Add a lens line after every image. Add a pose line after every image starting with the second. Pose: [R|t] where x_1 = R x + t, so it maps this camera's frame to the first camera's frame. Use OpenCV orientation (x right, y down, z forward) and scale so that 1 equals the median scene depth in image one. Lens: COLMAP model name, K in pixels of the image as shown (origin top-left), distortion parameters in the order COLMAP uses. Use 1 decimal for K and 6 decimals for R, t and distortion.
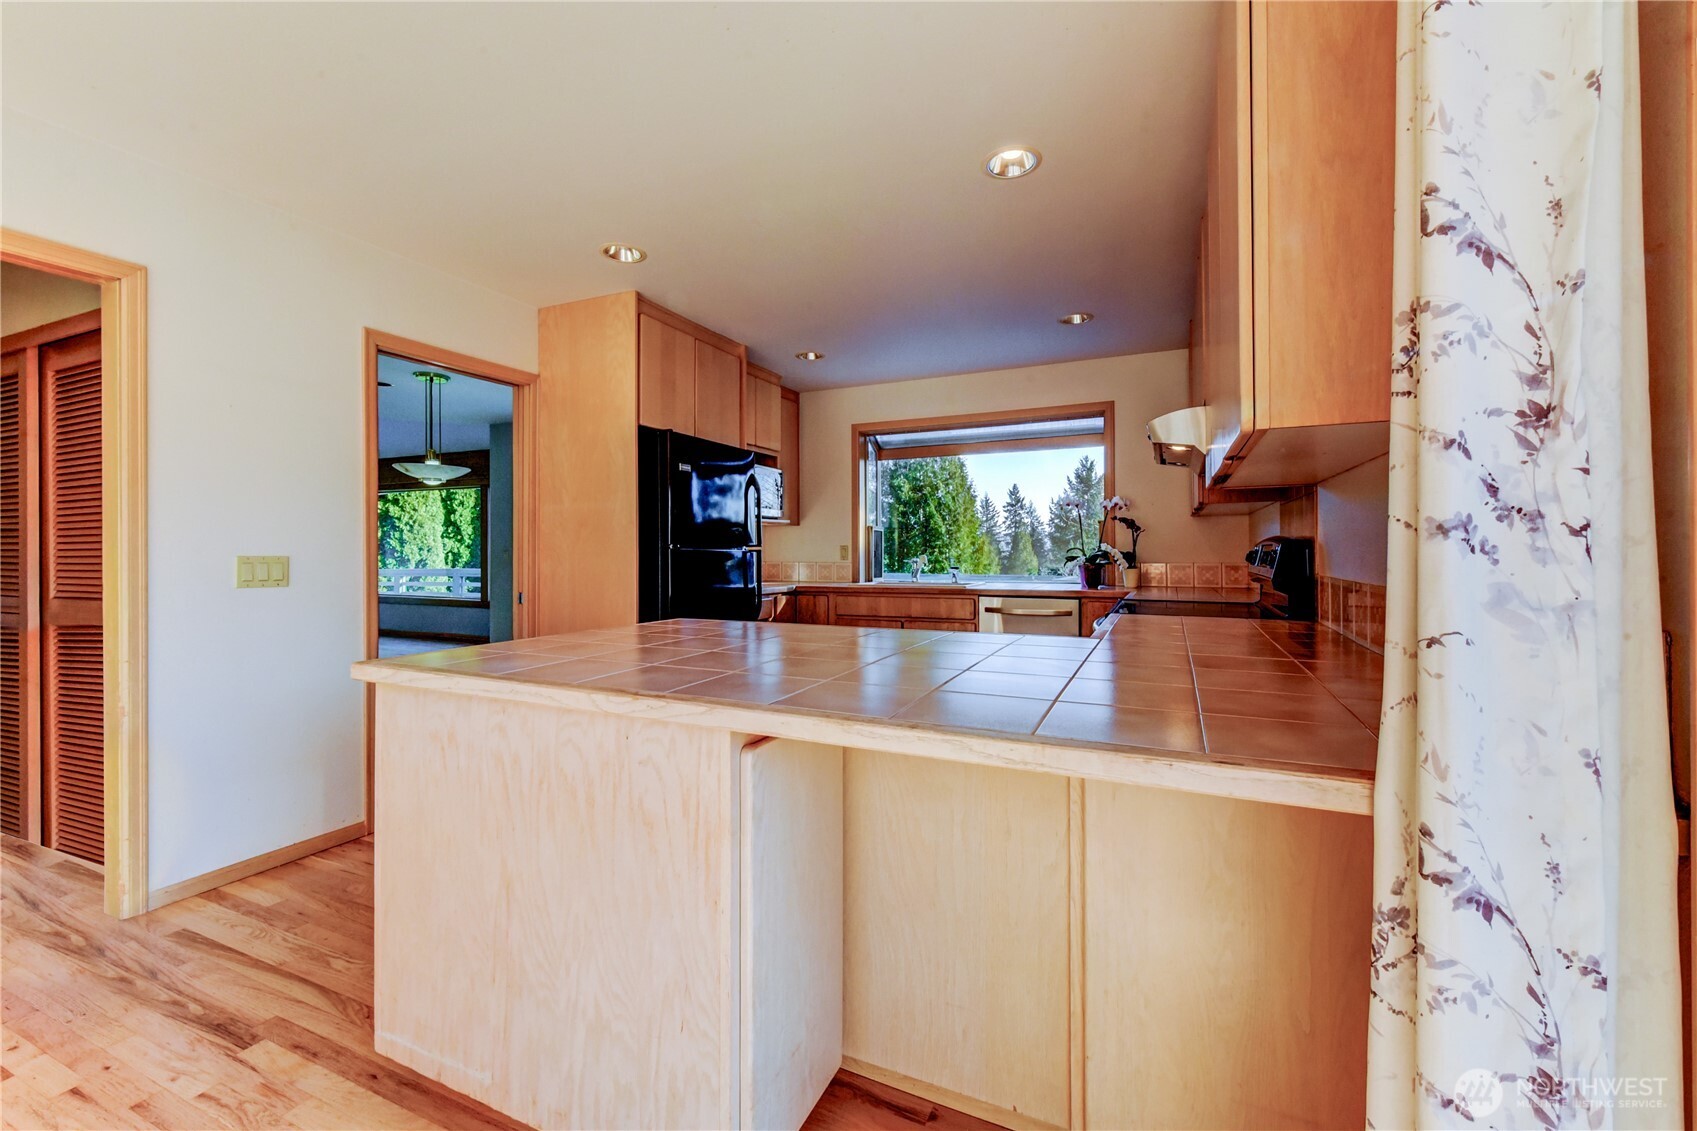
lens RADIAL K [[696.6, 0, 871.3], [0, 696.6, 548.3], [0, 0, 1]] dist [0.004048, 0.000440]
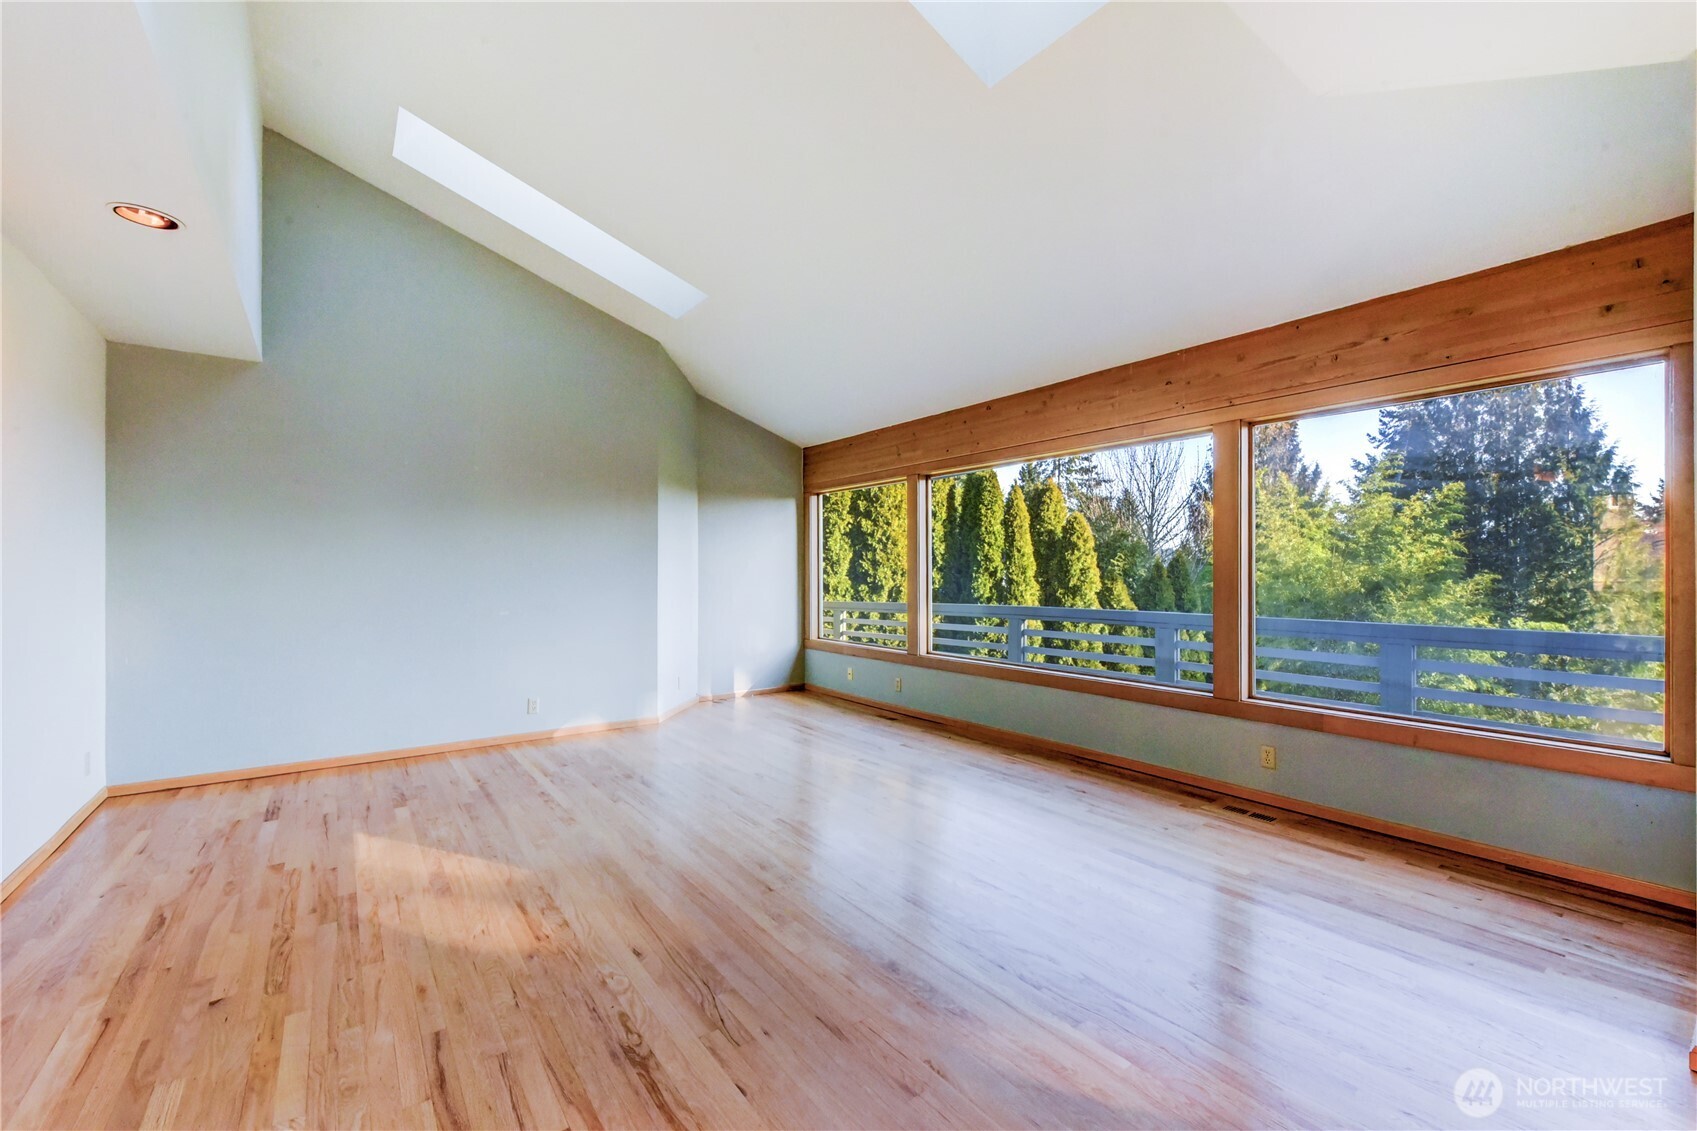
lens RADIAL K [[696.6, 0, 850.7], [0, 696.6, 572.0], [0, 0, 1]] dist [0.004048, 0.000440]
pose [[0.871394, 0.001336, -0.490582, -0.288632], [0.000198, 0.999995, 0.003077, -0.002401], [0.490584, -0.002778, 0.871390, 0.275099]]
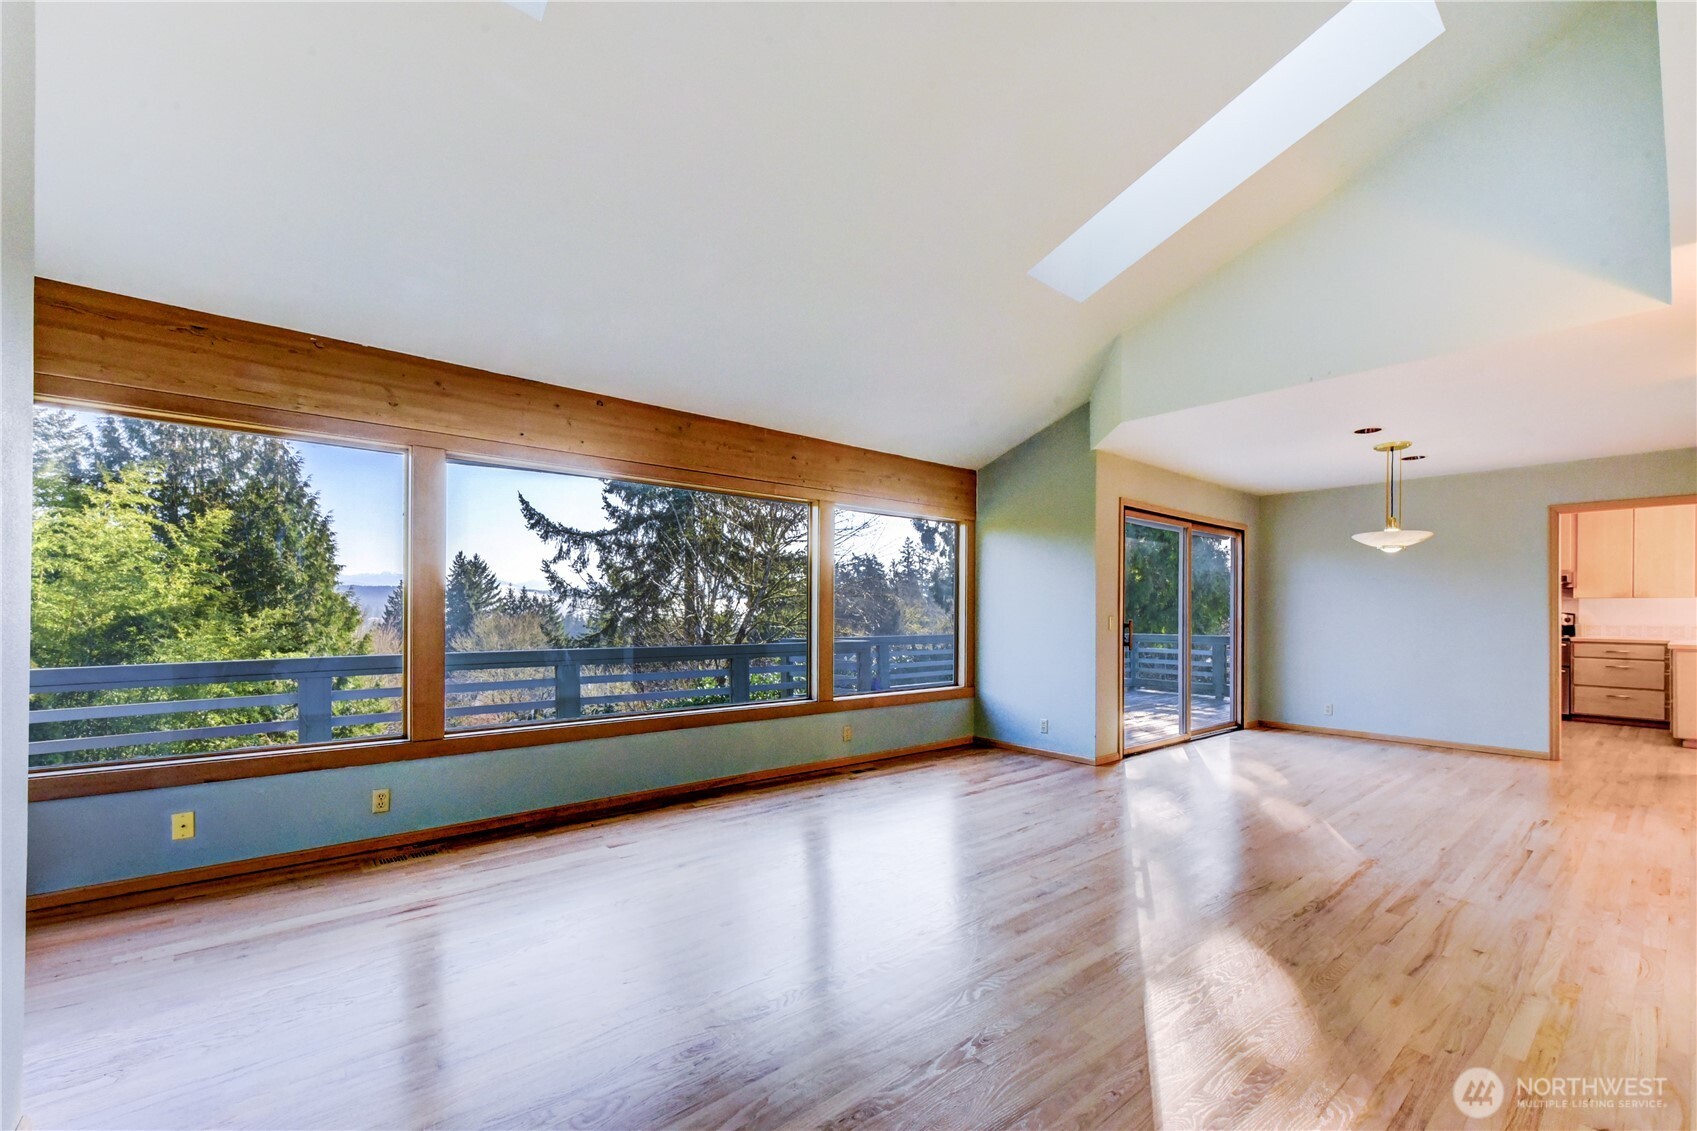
lens RADIAL K [[696.6, 0, 886.8], [0, 696.6, 605.7], [0, 0, 1]] dist [0.004048, 0.000440]
pose [[0.417293, 0.011559, 0.908698, -0.571352], [-0.011924, 0.999903, -0.007243, -0.001864], [-0.908694, -0.007812, 0.417391, 0.375981]]
